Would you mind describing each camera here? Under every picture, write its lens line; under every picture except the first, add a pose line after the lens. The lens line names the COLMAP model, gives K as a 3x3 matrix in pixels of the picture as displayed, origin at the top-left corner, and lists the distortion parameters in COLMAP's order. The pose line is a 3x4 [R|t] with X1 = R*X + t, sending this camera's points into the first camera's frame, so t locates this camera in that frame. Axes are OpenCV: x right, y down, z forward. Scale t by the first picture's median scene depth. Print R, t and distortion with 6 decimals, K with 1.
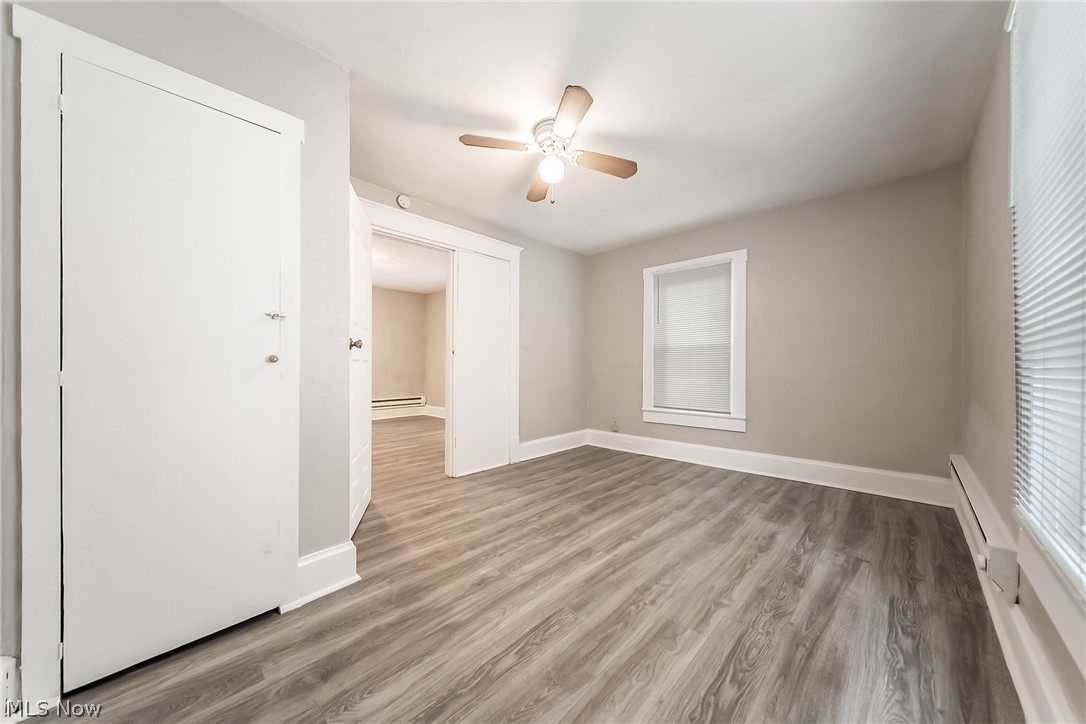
lens RADIAL K [[370.0, 0, 539.7], [0, 370.0, 364.7], [0, 0, 1]] dist [-0.001513, -0.000010]
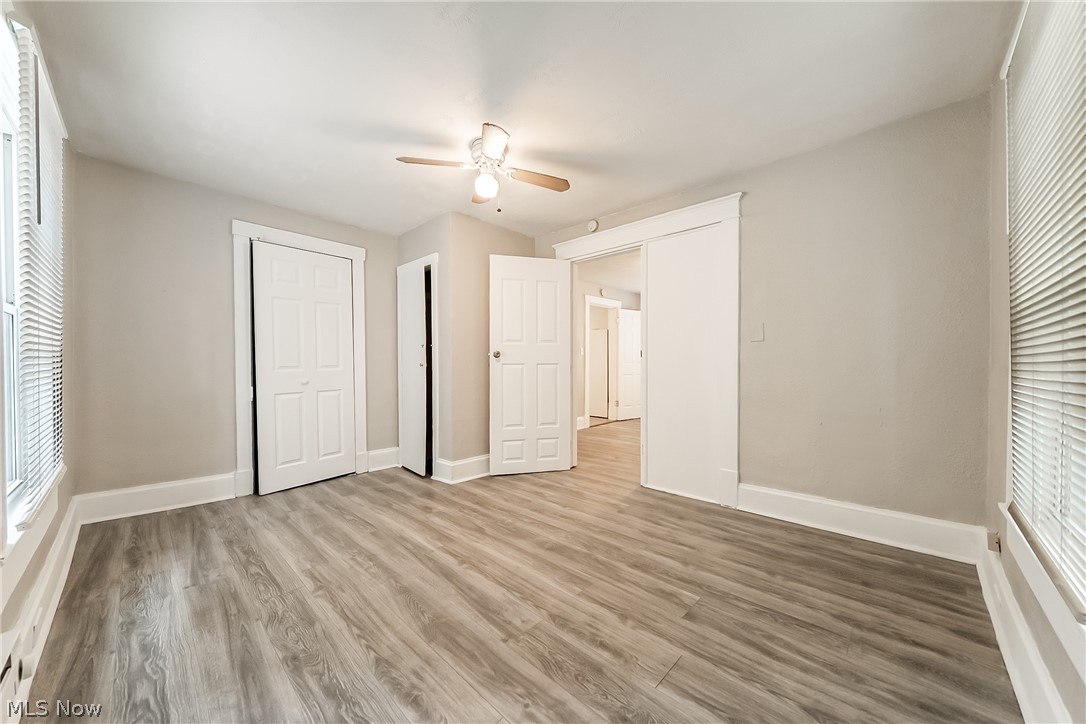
lens RADIAL K [[370.0, 0, 539.7], [0, 370.0, 364.7], [0, 0, 1]] dist [-0.001513, -0.000010]
pose [[0.039889, 0.000316, -0.999204, 1.037777], [0.004171, 0.999991, 0.000483, -0.008842], [0.999195, -0.004187, 0.039888, 1.039634]]
